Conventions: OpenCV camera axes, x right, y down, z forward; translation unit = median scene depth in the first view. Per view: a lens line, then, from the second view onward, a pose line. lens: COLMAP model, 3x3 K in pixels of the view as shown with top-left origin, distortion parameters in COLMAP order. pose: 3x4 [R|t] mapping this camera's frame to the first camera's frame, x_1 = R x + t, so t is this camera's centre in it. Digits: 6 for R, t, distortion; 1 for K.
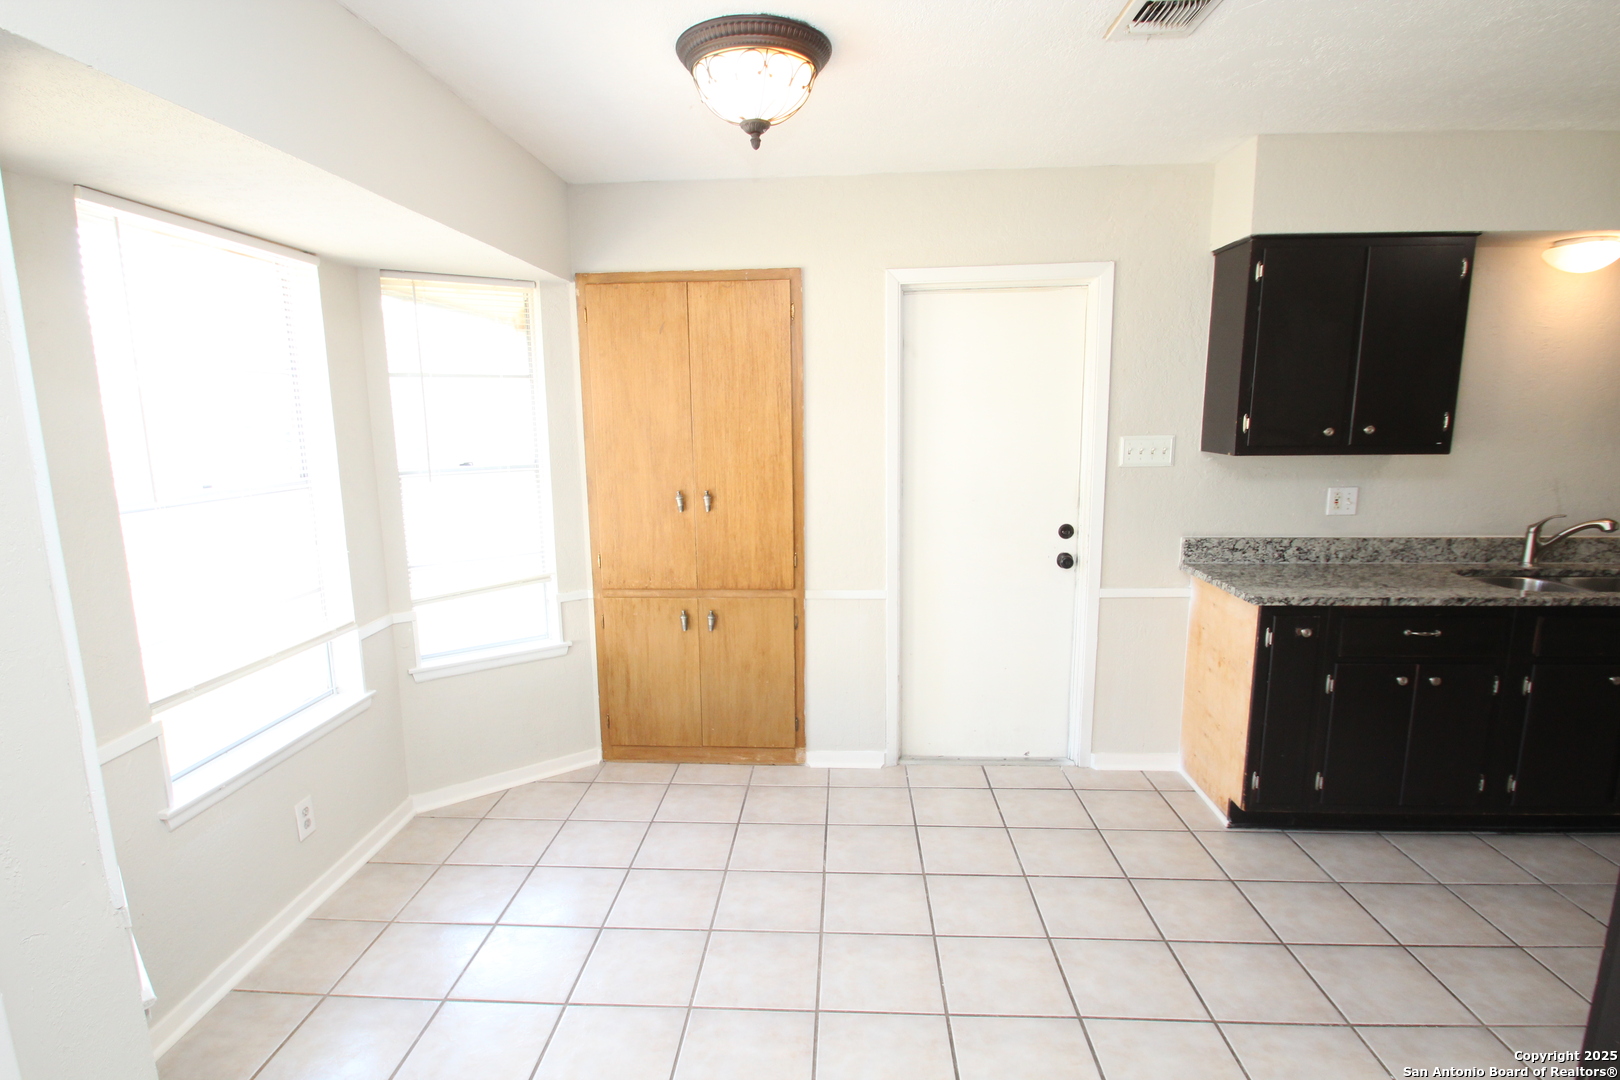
lens RADIAL K [[842.8, 0, 795.5], [0, 842.8, 551.4], [0, 0, 1]] dist [-0.011427, -0.005800]
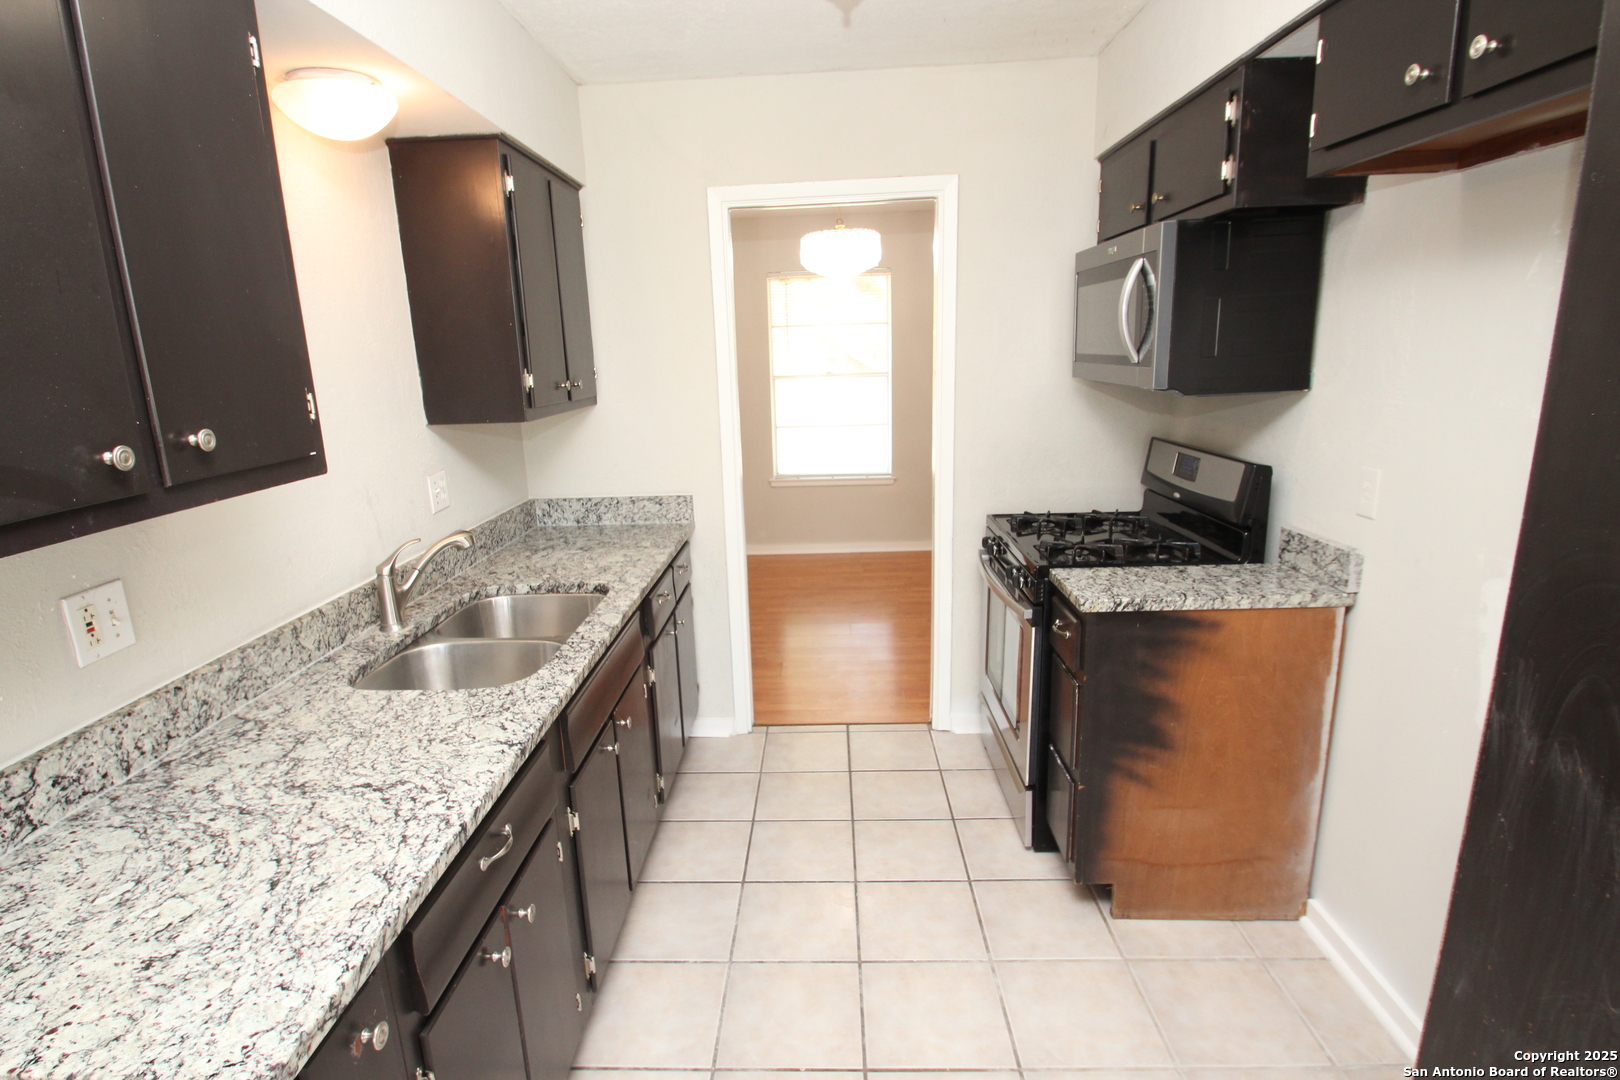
lens RADIAL K [[842.8, 0, 800.4], [0, 842.8, 554.3], [0, 0, 1]] dist [-0.011427, -0.005800]
pose [[-0.029927, -0.223982, 0.974134, 0.262415], [0.204243, 0.952638, 0.225314, -0.111603], [-0.978463, 0.205703, 0.017237, 0.659400]]
